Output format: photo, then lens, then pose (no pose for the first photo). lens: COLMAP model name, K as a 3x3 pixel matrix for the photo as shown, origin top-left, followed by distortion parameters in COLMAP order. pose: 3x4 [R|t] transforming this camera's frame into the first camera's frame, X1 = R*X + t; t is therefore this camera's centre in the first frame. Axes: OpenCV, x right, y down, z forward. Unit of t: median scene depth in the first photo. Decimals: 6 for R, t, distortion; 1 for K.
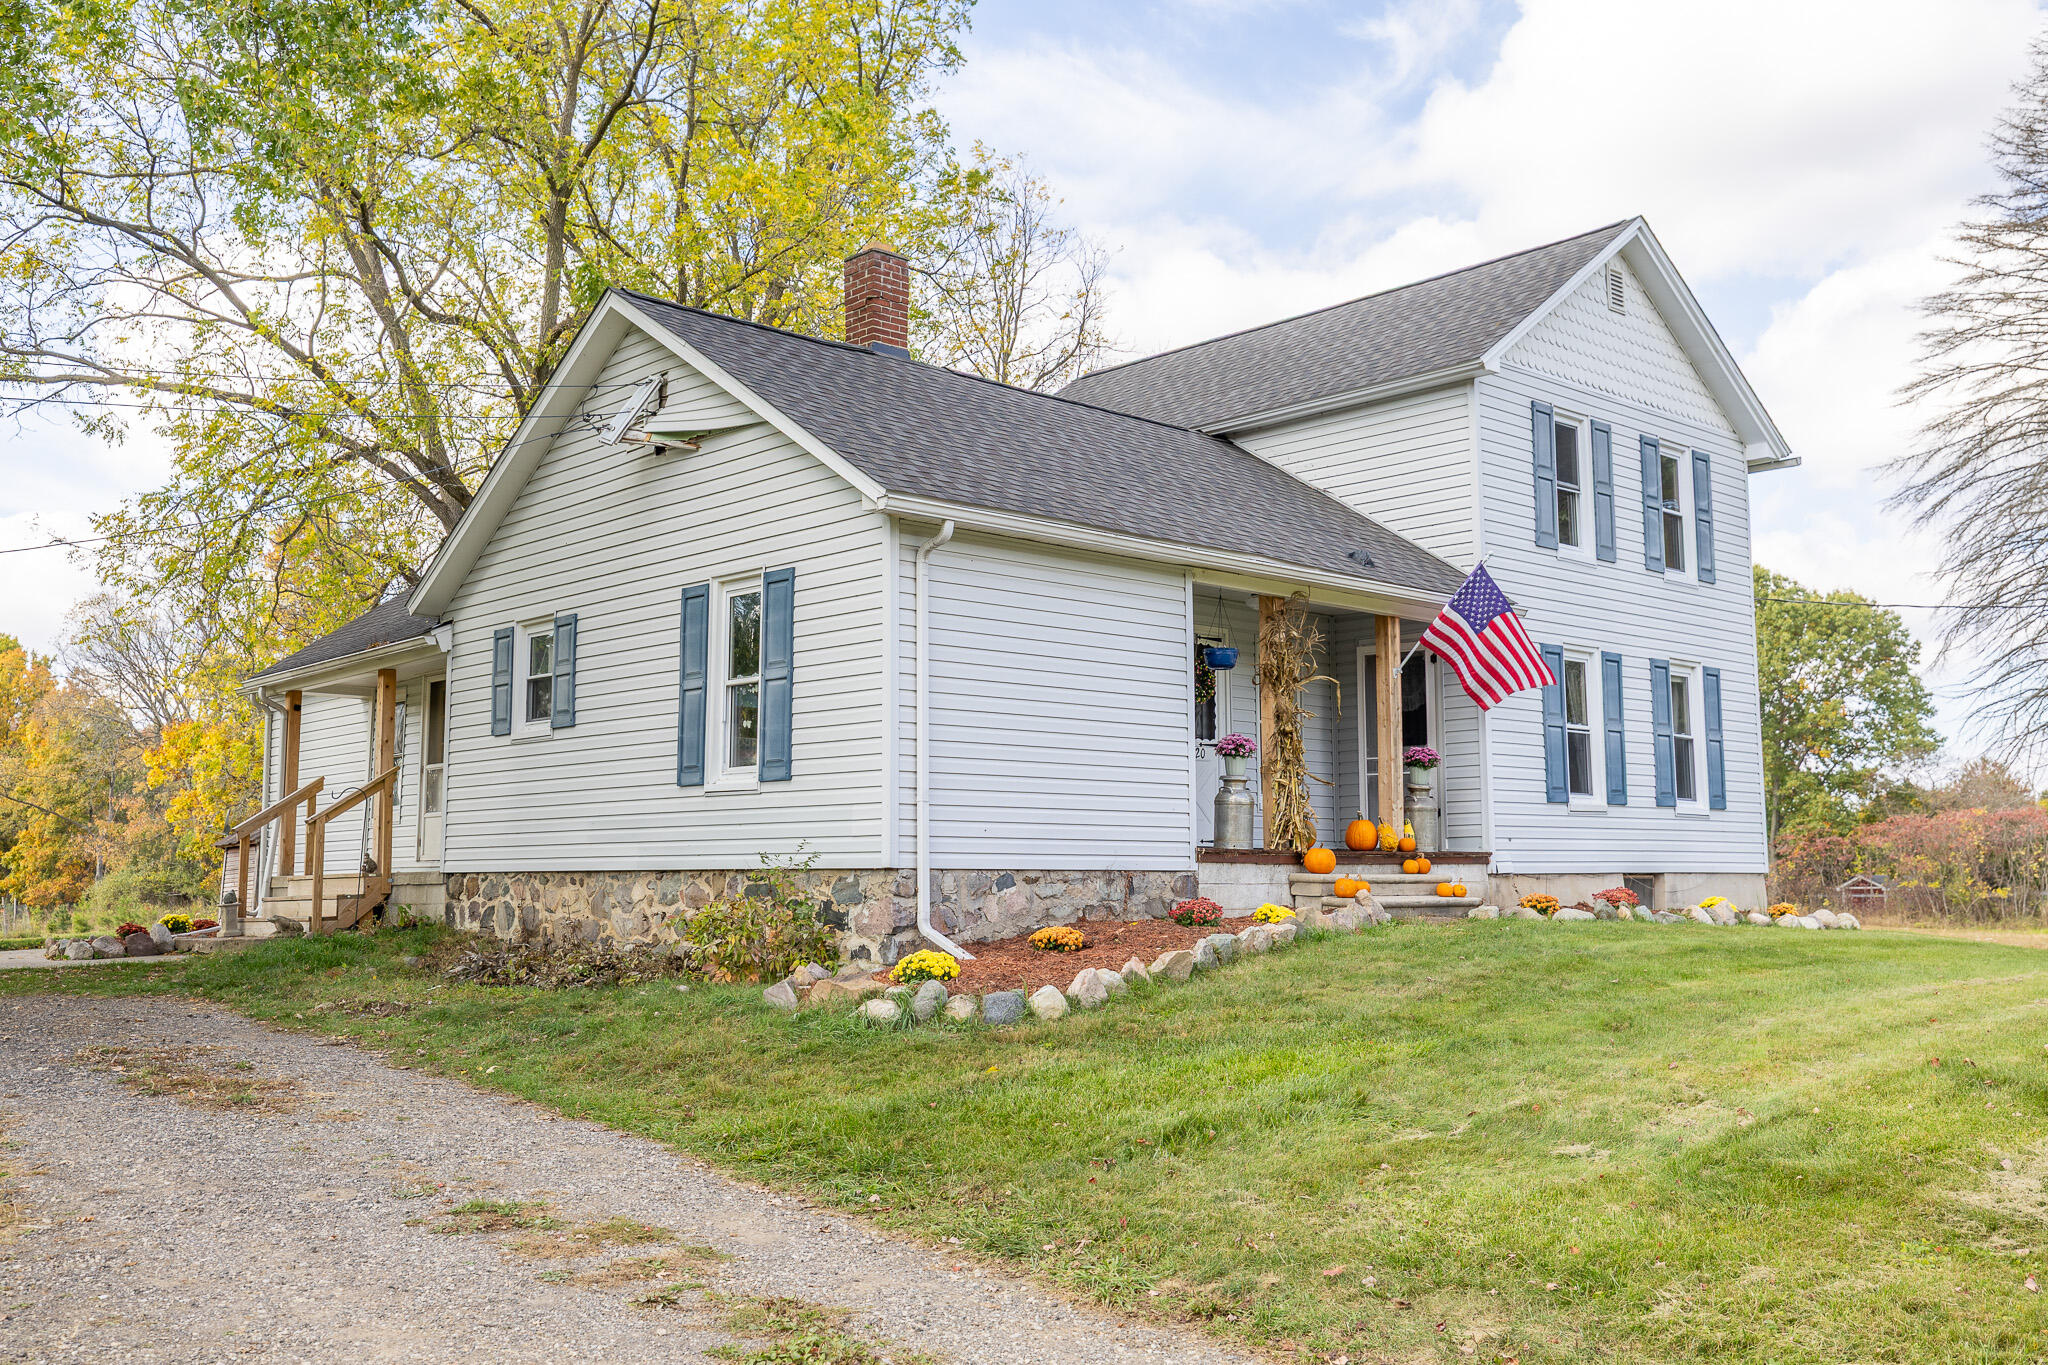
lens RADIAL K [[1923.4, 0, 1027.4], [0, 1923.4, 678.0], [0, 0, 1]] dist [0.013776, 0.000000]
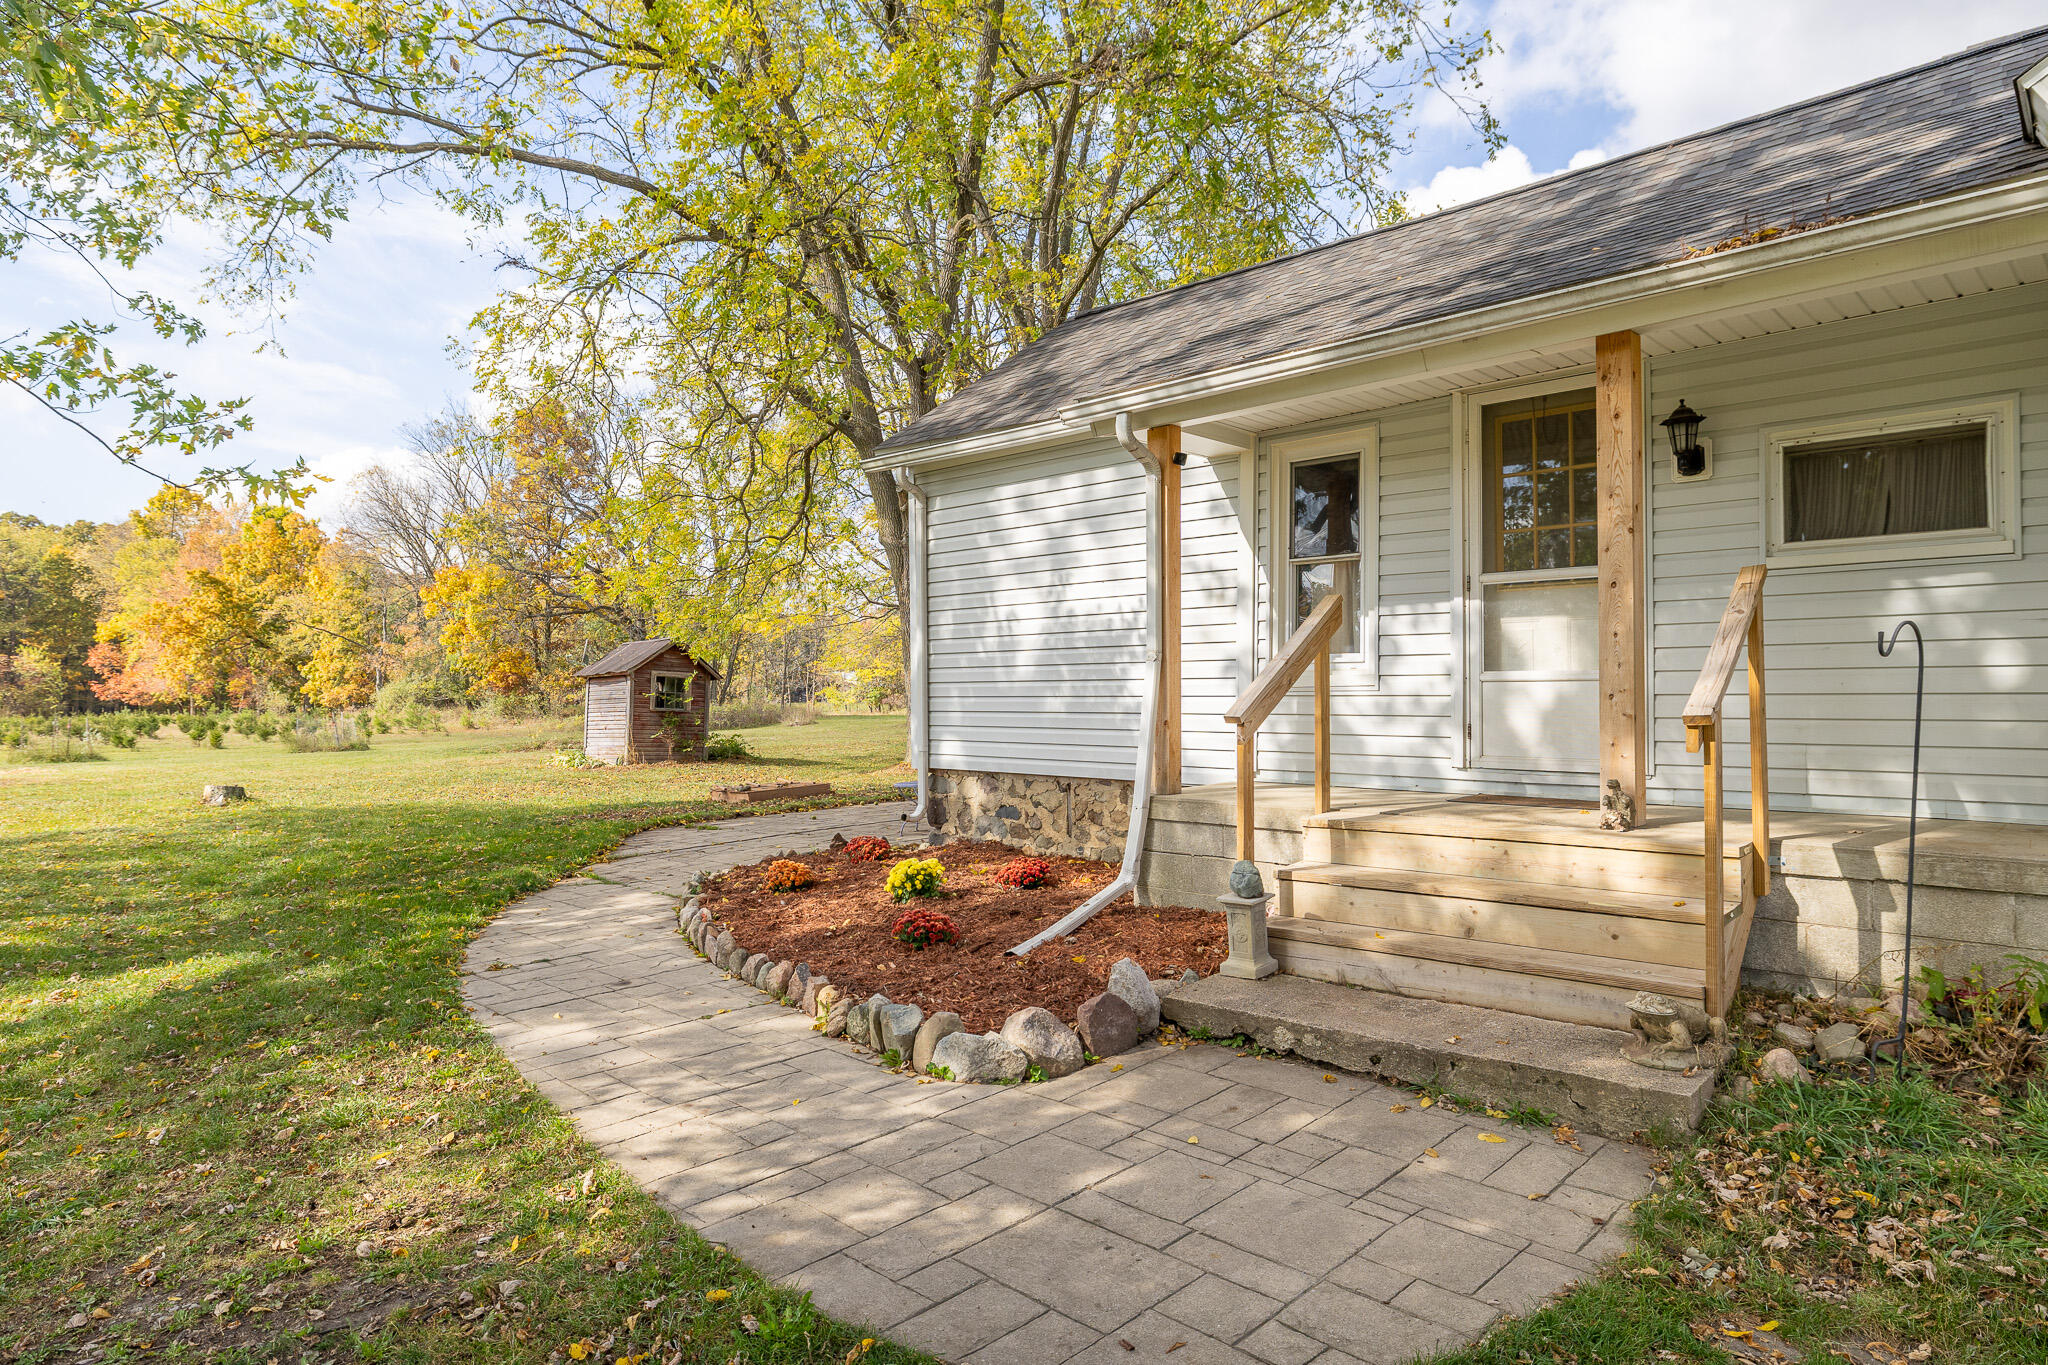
lens RADIAL K [[1243.6, 0, 1017.5], [0, 1243.6, 677.9], [0, 0, 1]] dist [-0.004558, 0.000379]
pose [[0.998839, -0.006927, 0.047677, -0.493229], [0.001778, 0.994235, 0.107209, 0.042588], [-0.048145, -0.107000, 0.993093, 0.772115]]
